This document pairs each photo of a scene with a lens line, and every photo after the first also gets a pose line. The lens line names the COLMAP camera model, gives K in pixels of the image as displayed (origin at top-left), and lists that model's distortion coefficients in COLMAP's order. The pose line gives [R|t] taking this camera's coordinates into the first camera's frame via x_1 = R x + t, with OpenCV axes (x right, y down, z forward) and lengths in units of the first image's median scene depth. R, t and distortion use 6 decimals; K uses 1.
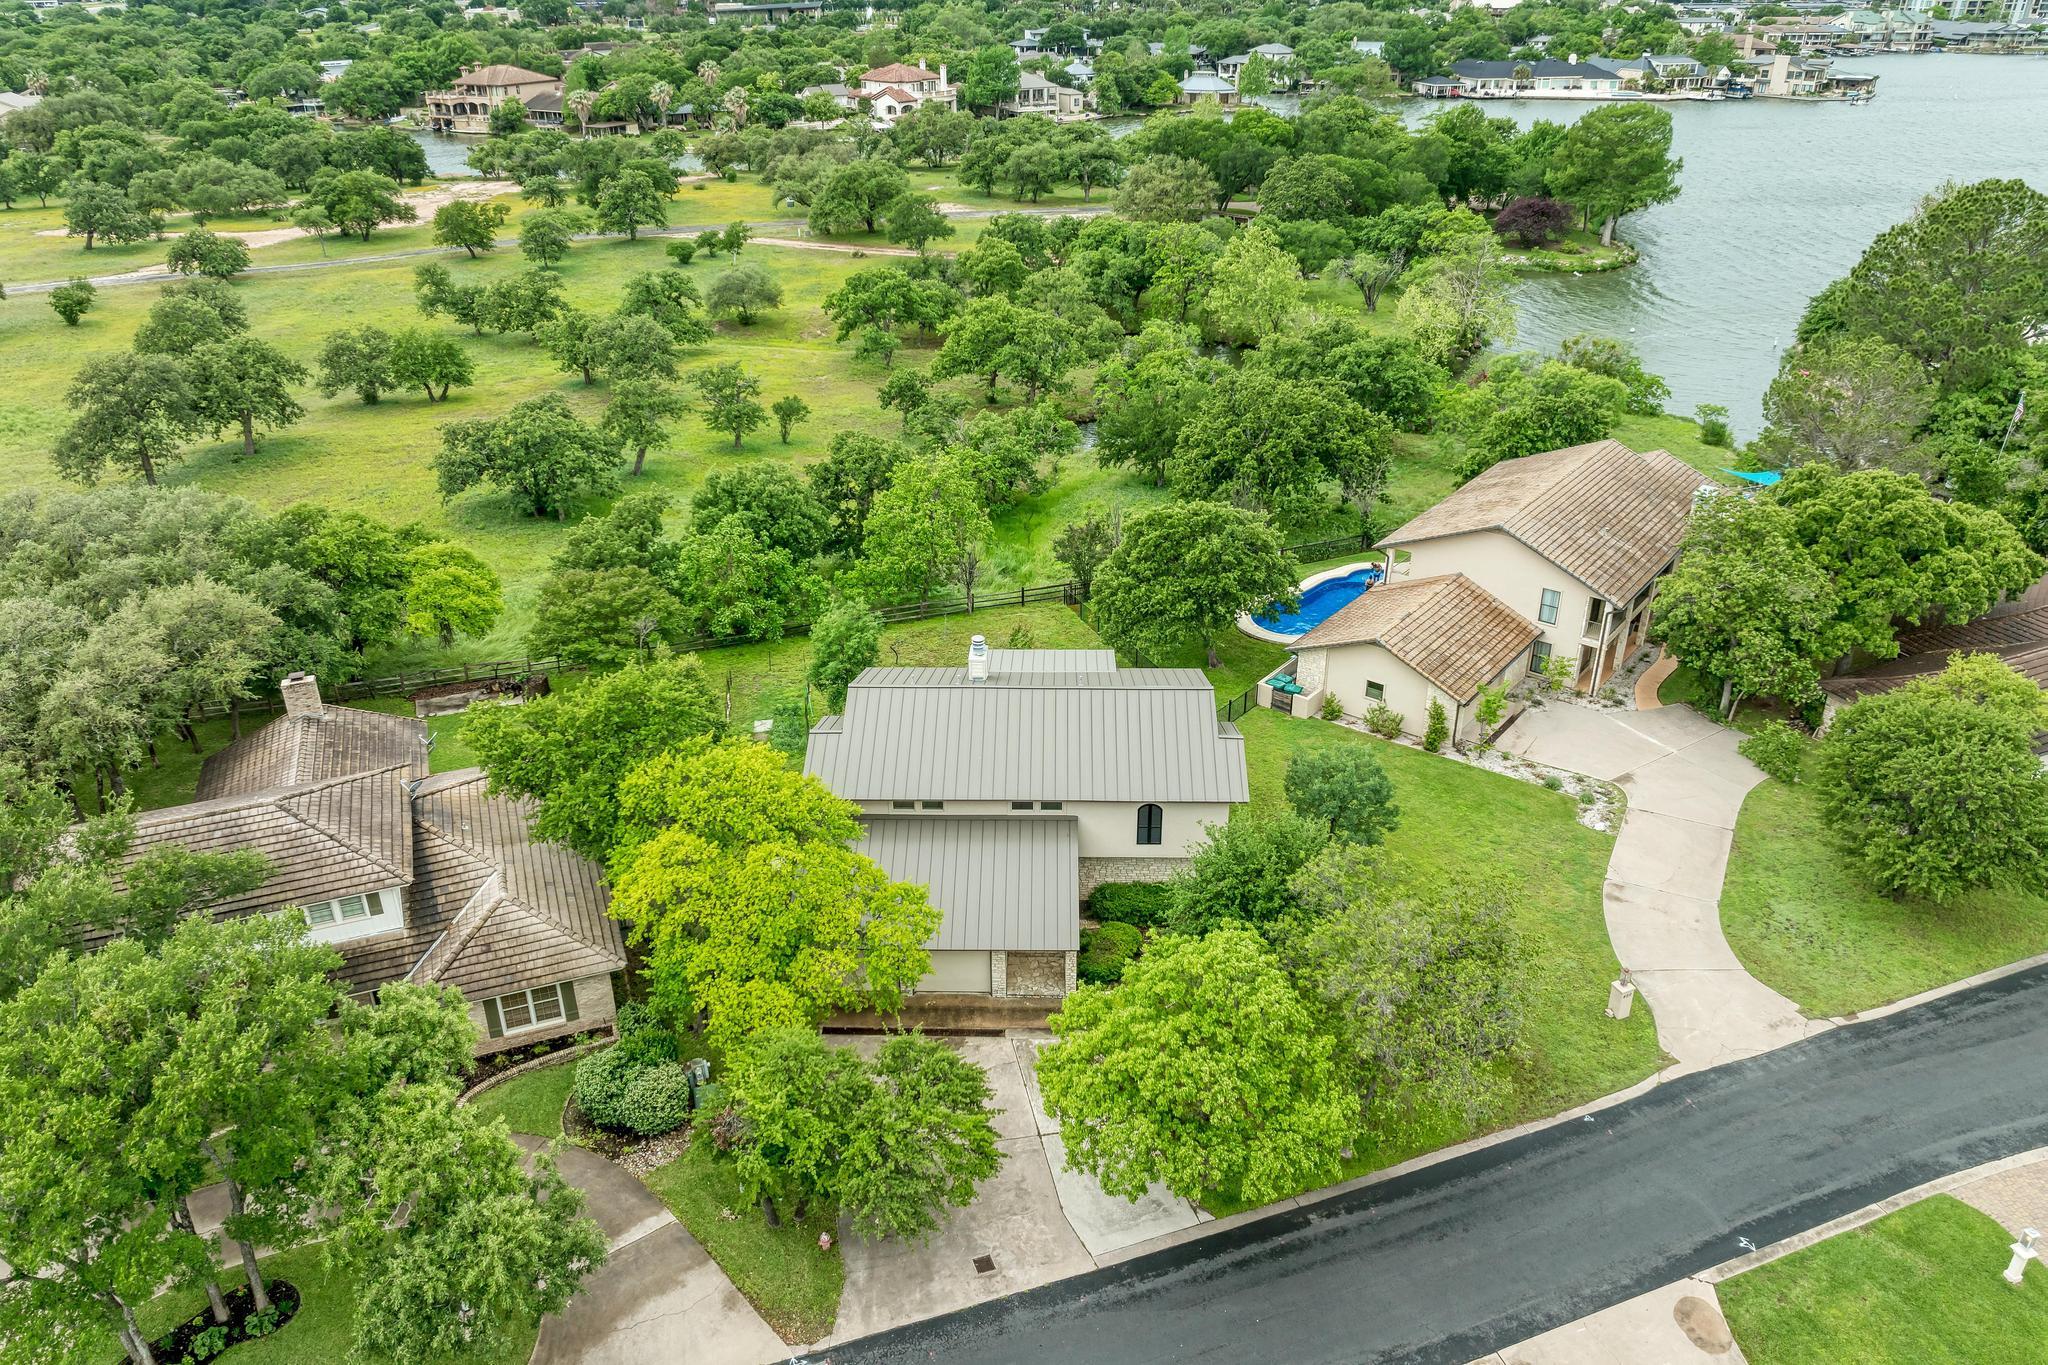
lens RADIAL K [[1400.6, 0, 1024.0], [0, 1400.6, 682.5], [0, 0, 1]] dist [-0.040112, 0.001175]
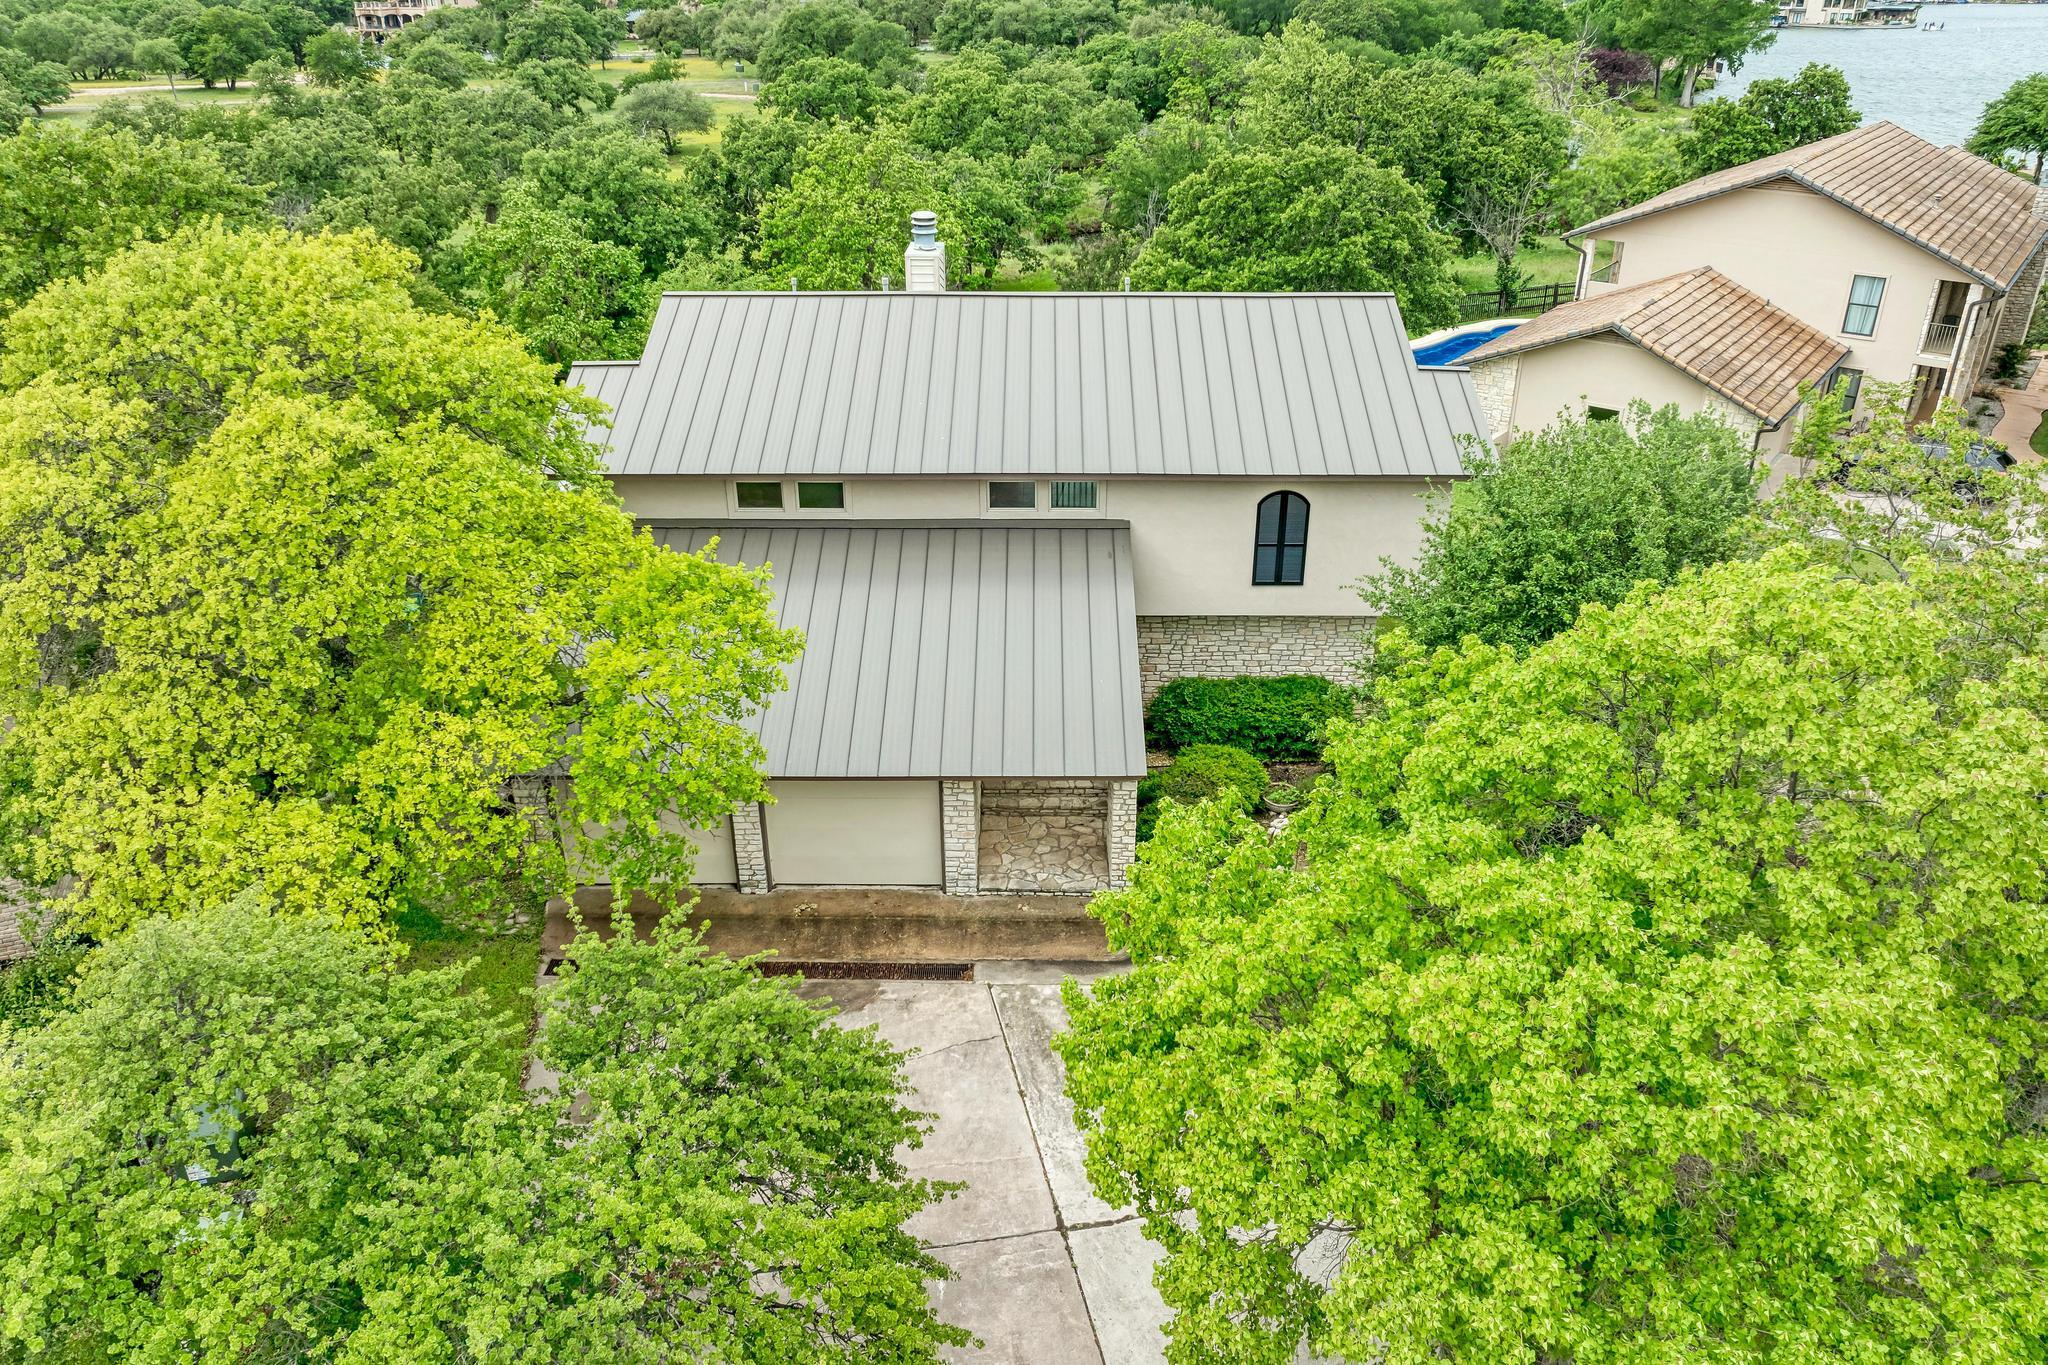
lens RADIAL K [[1397.9, 0, 1024.0], [0, 1397.9, 682.5], [0, 0, 1]] dist [-0.031411, -0.001929]
pose [[0.999948, -0.002385, 0.009965, -0.001372], [0.002388, 0.999997, -0.000294, 0.100530], [-0.009965, 0.000317, 0.999950, 0.354401]]
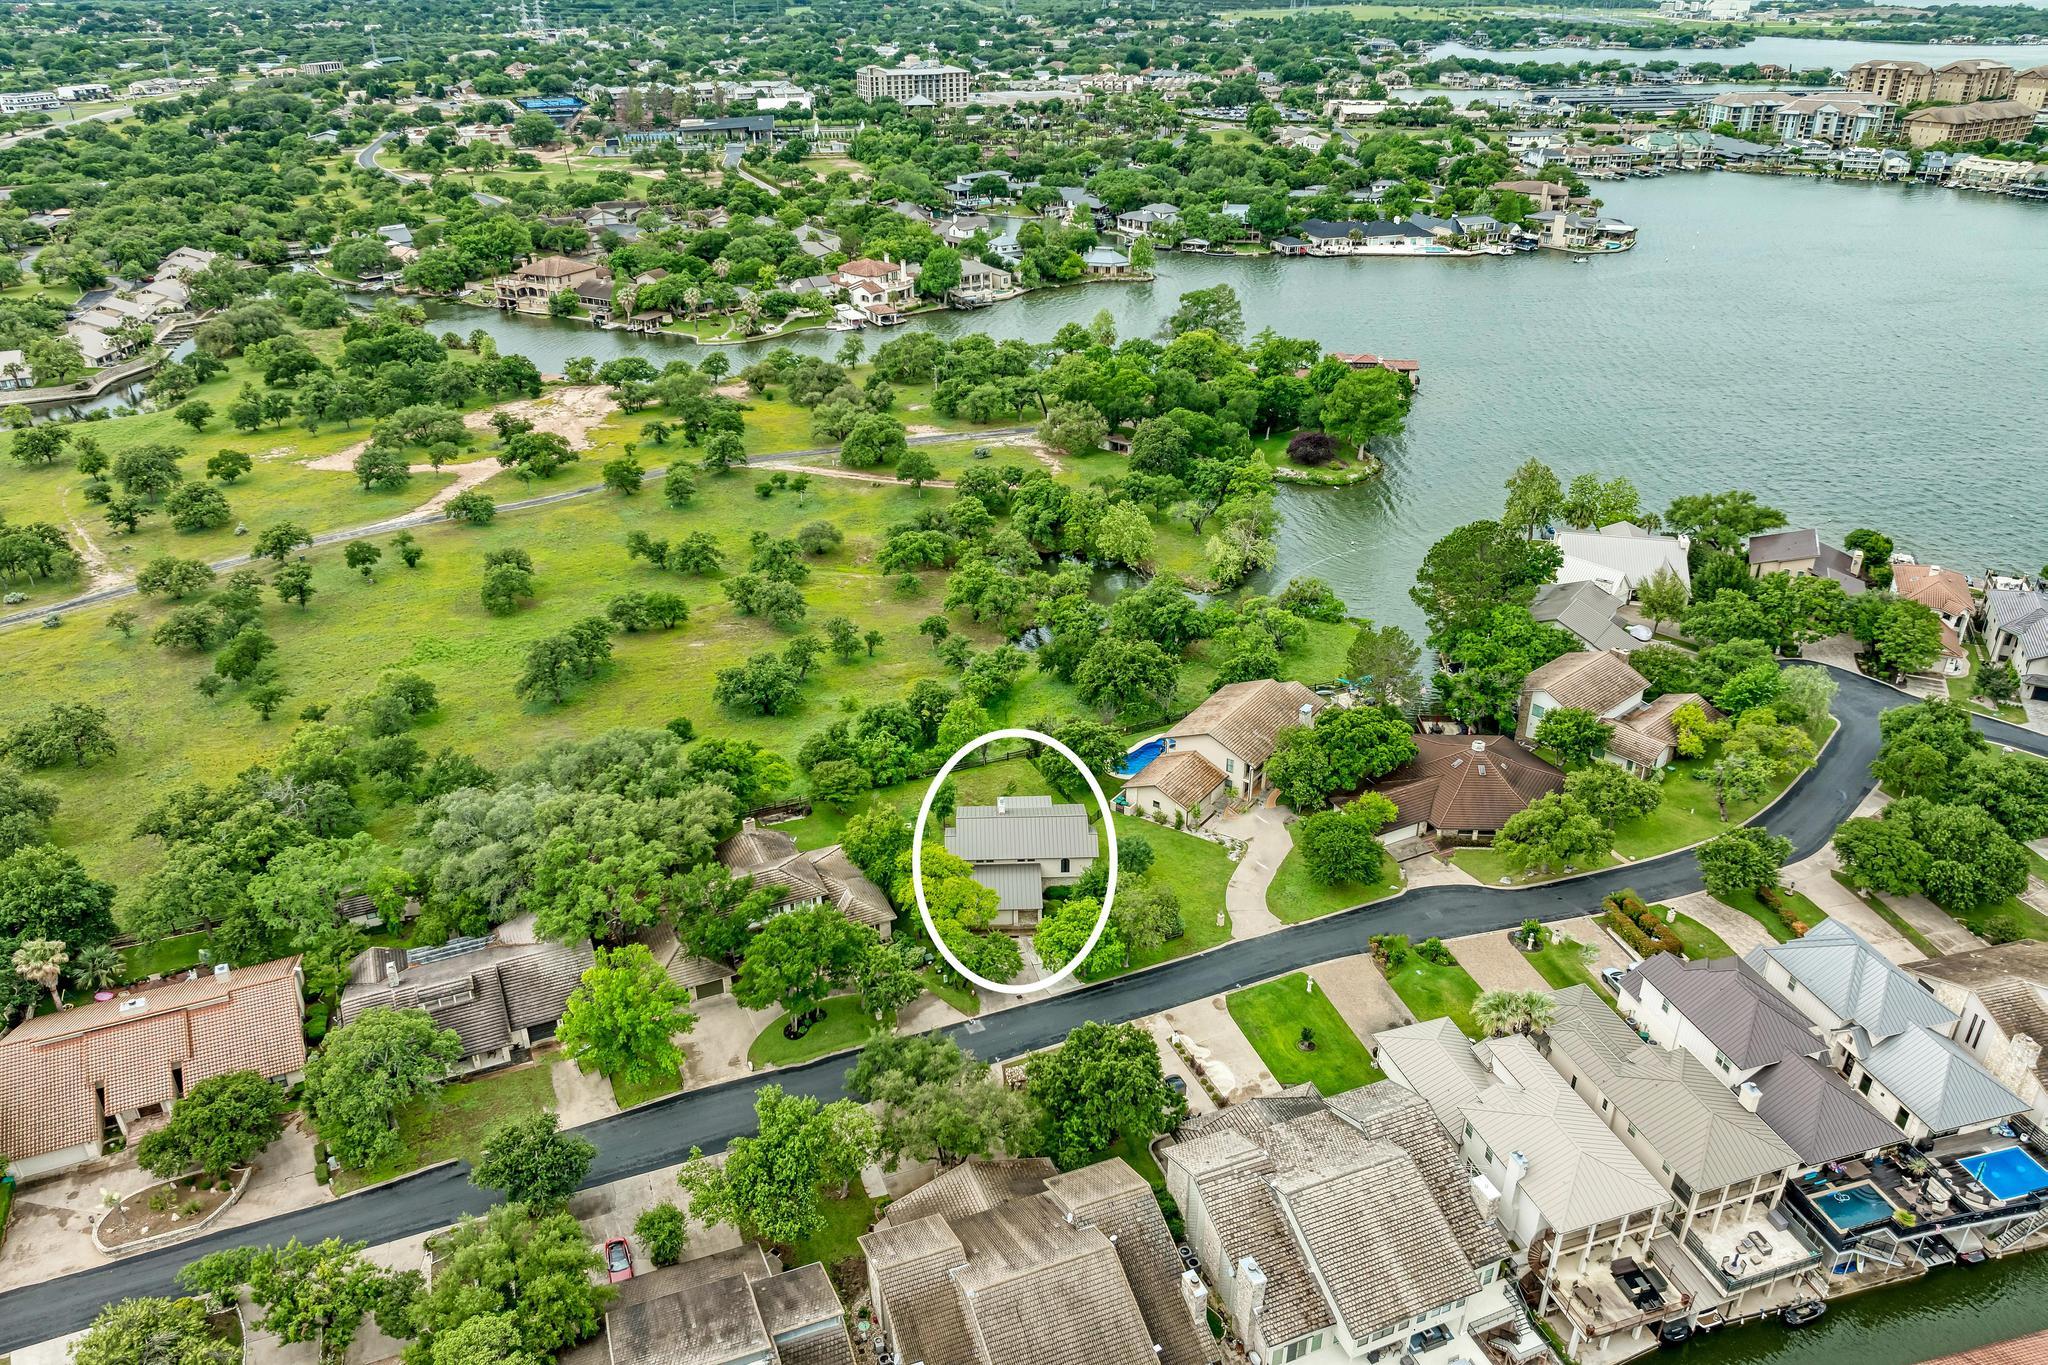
lens RADIAL K [[1397.9, 0, 1024.0], [0, 1397.9, 682.5], [0, 0, 1]] dist [-0.031411, -0.001929]
pose [[0.998379, -0.023668, 0.051754, -0.090983], [0.023751, 0.999717, -0.000982, -0.184906], [-0.051716, 0.002210, 0.998659, -1.260873]]
